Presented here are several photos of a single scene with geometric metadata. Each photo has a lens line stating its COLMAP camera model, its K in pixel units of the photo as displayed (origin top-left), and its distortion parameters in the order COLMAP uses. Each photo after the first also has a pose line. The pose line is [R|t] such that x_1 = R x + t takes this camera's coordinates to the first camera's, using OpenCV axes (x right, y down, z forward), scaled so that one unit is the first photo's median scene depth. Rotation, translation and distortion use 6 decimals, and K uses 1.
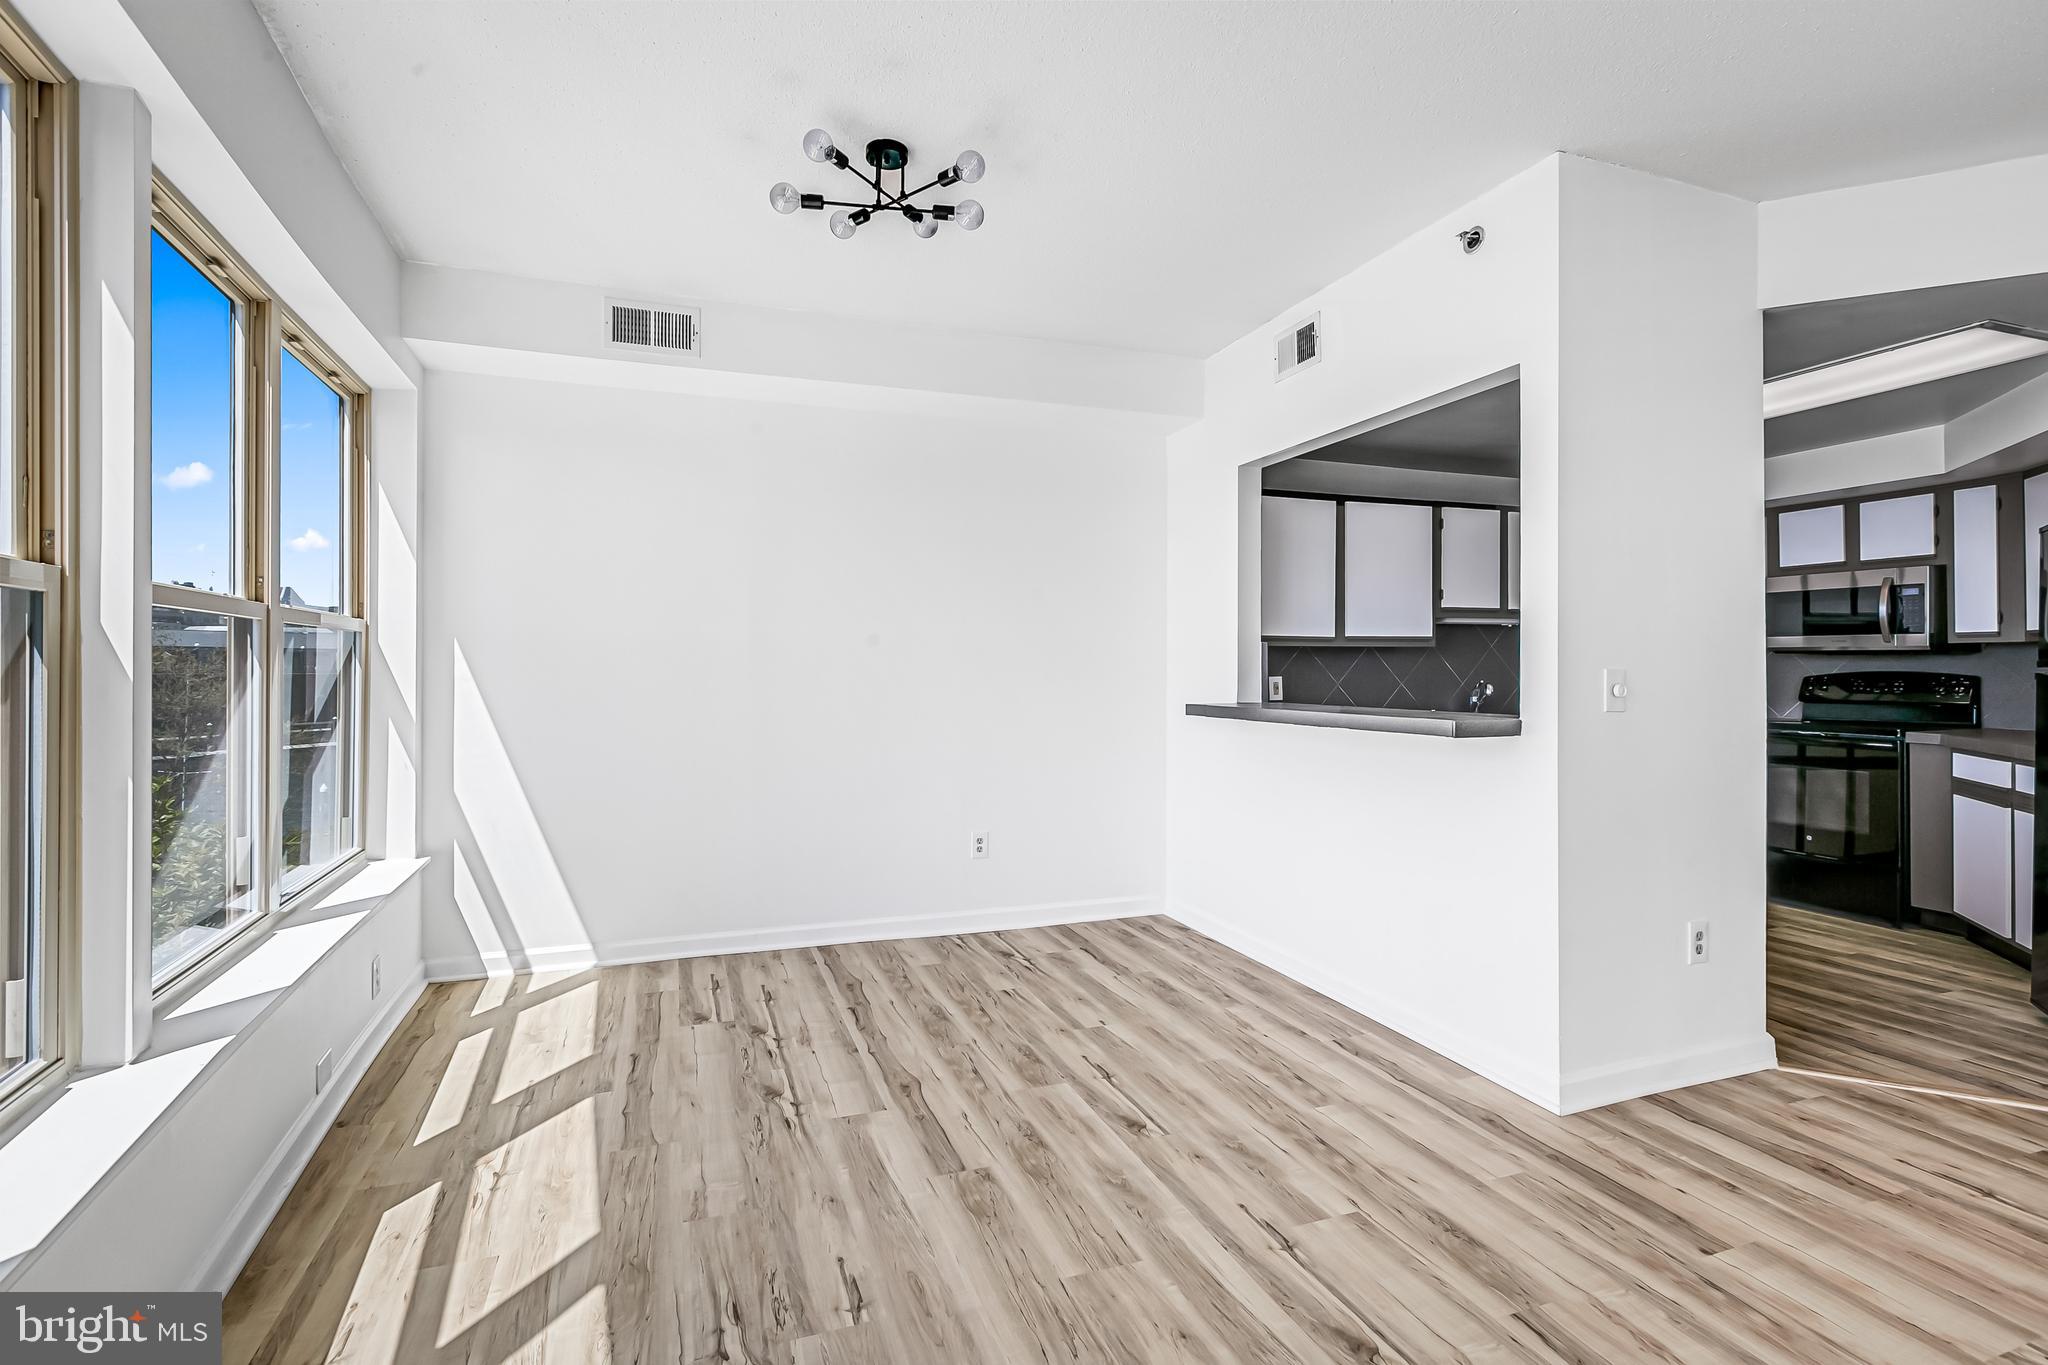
lens RADIAL K [[938.1, 0, 1038.4], [0, 938.1, 661.9], [0, 0, 1]] dist [0.001127, 0.000185]
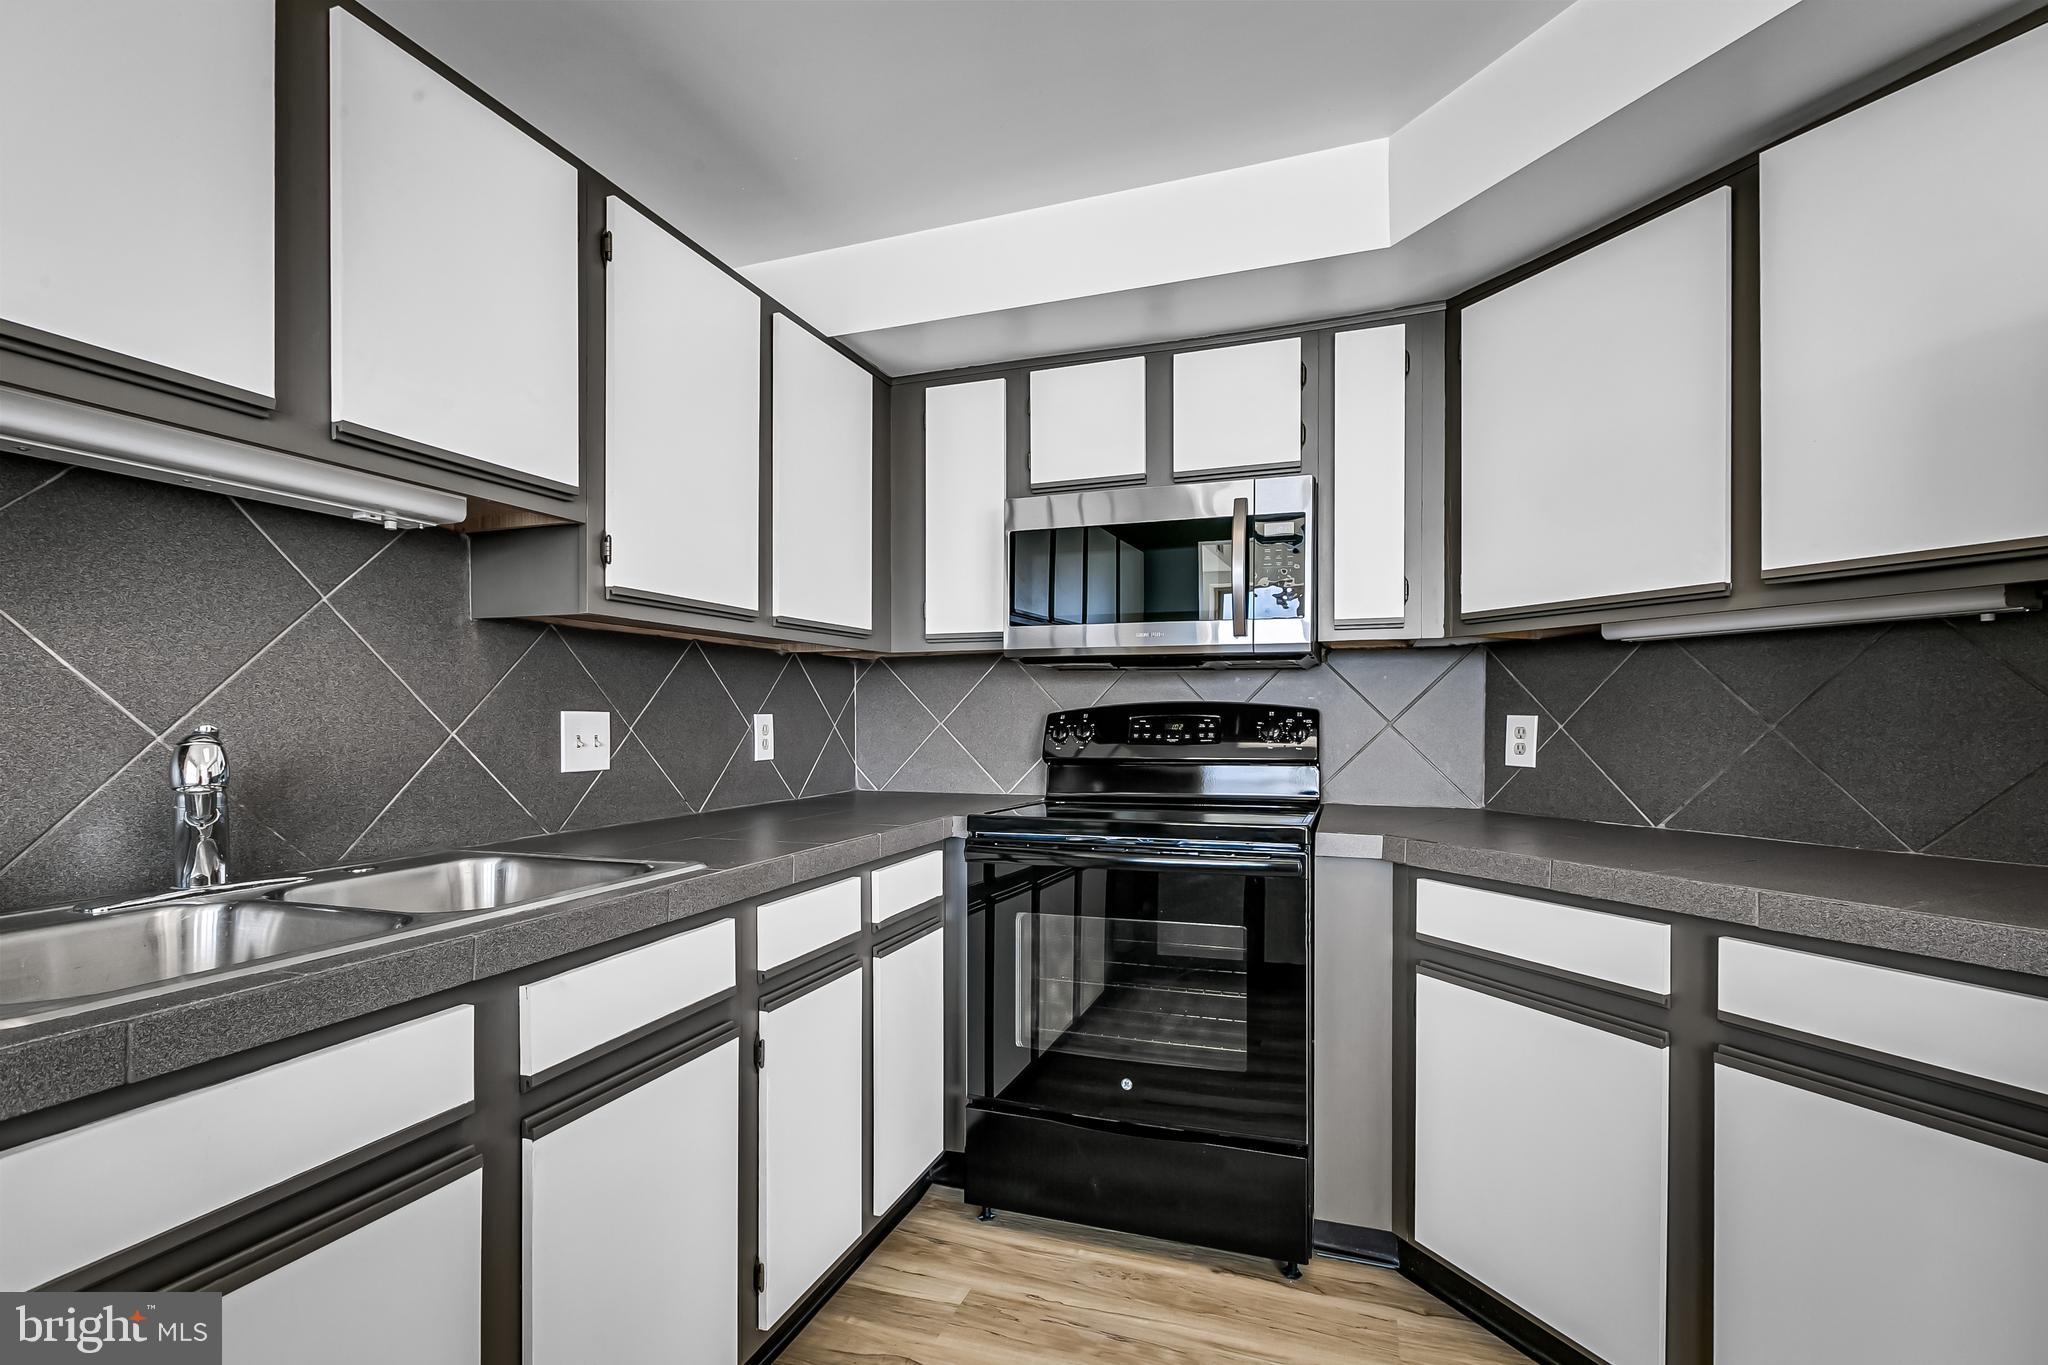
lens RADIAL K [[938.1, 0, 1040.9], [0, 938.1, 719.0], [0, 0, 1]] dist [0.001127, 0.000185]
pose [[0.626981, -0.000083, 0.779034, 0.481755], [-0.002504, 0.999995, 0.002122, 0.020253], [-0.779030, -0.003281, 0.626978, 0.793835]]
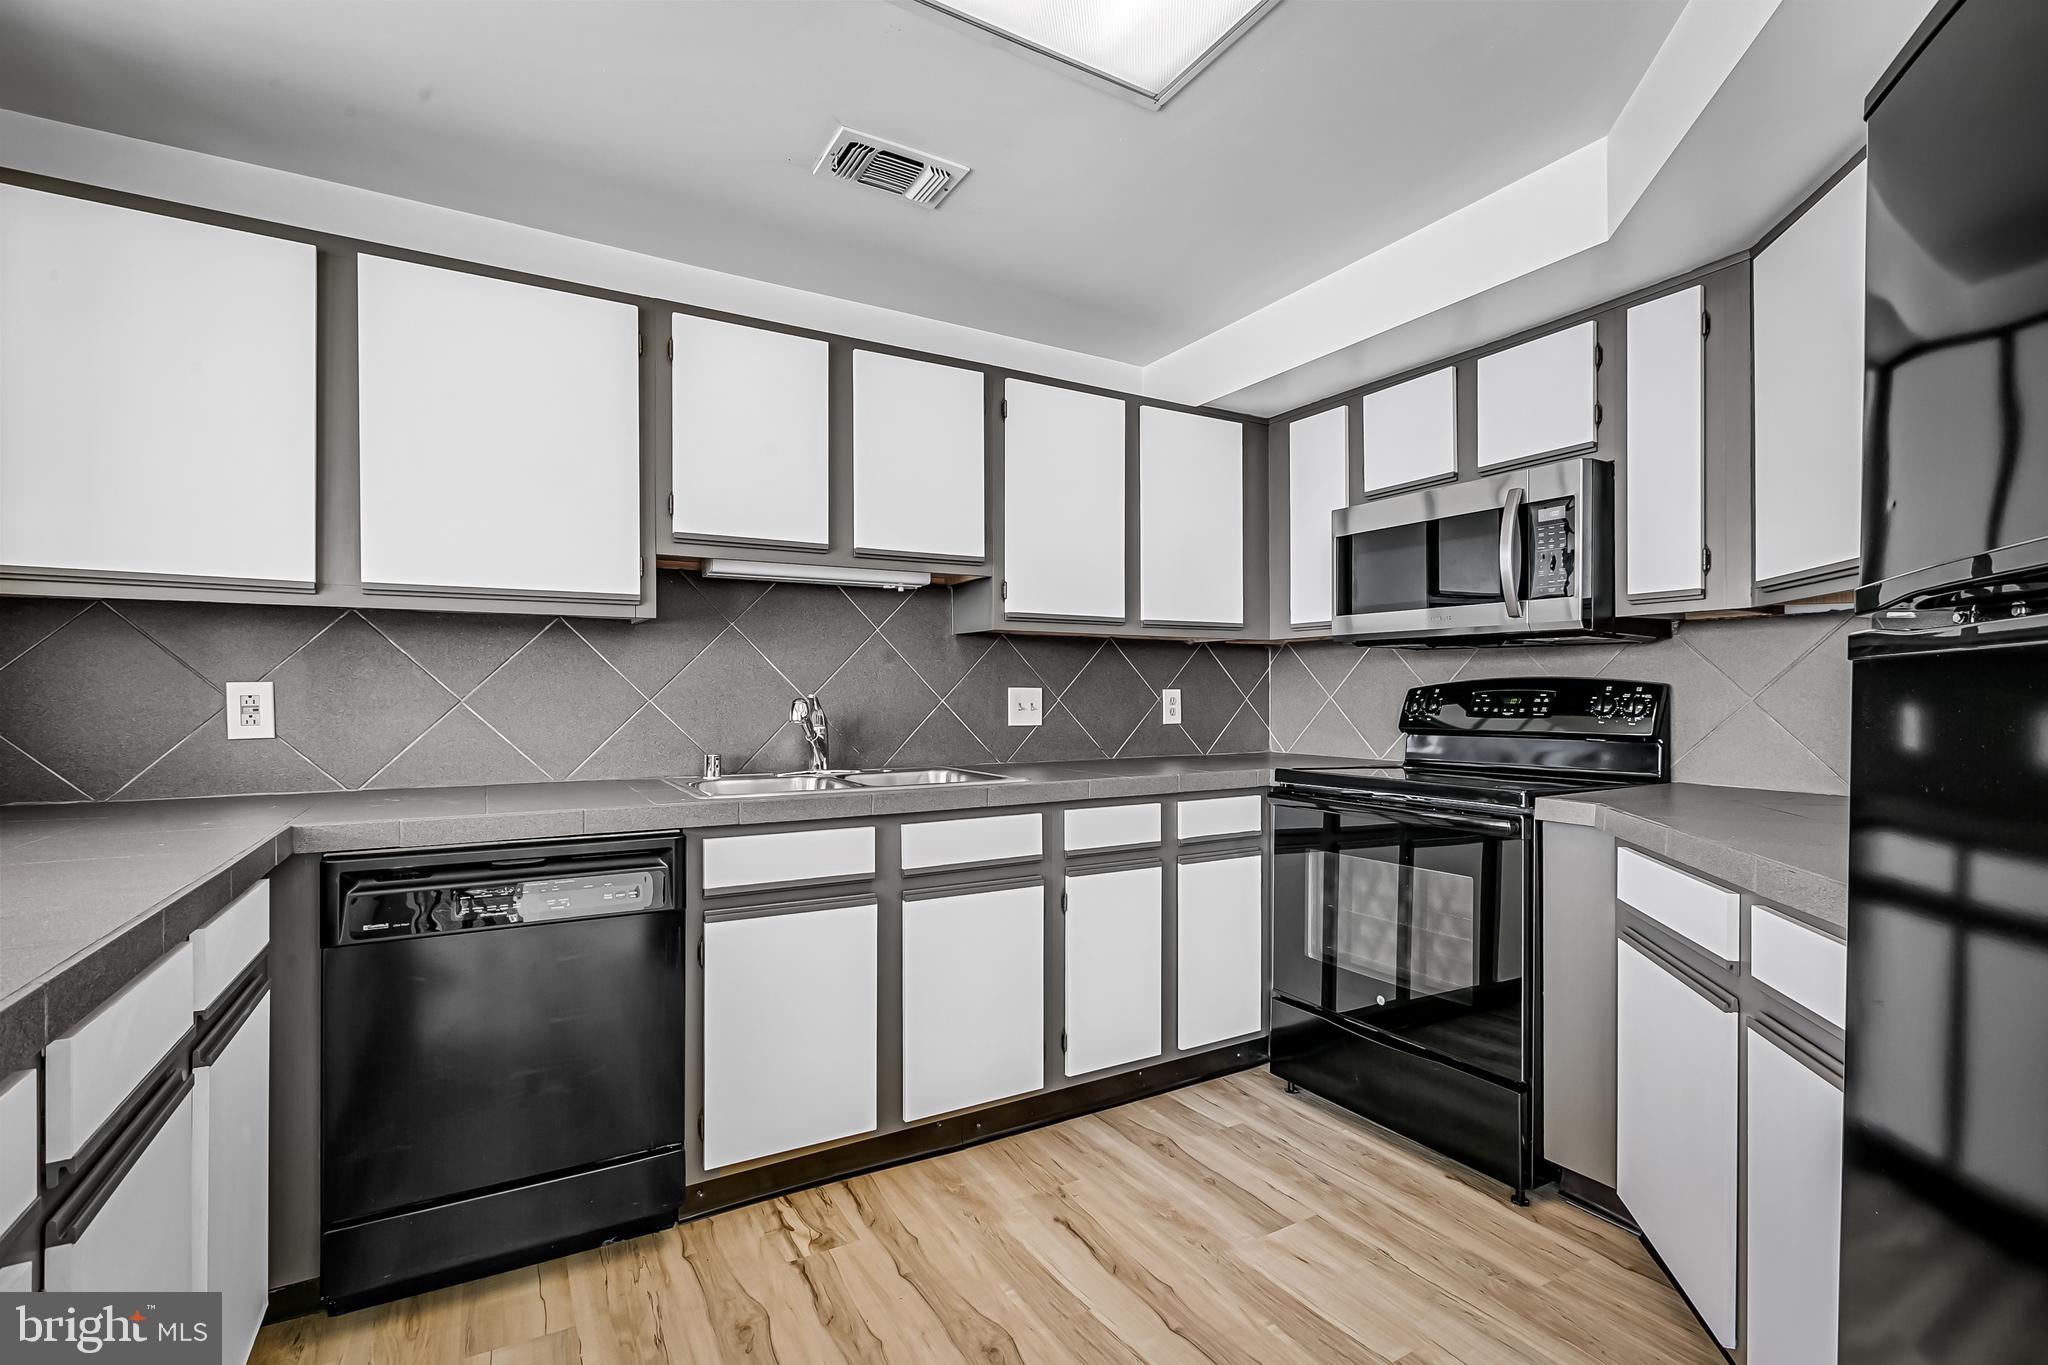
lens RADIAL K [[938.1, 0, 1032.8], [0, 938.1, 696.1], [0, 0, 1]] dist [0.001127, 0.000185]
pose [[0.981433, 0.001962, 0.191796, 0.559241], [-0.003137, 0.999978, 0.005822, 0.020254], [-0.191781, -0.006315, 0.981418, 0.559523]]
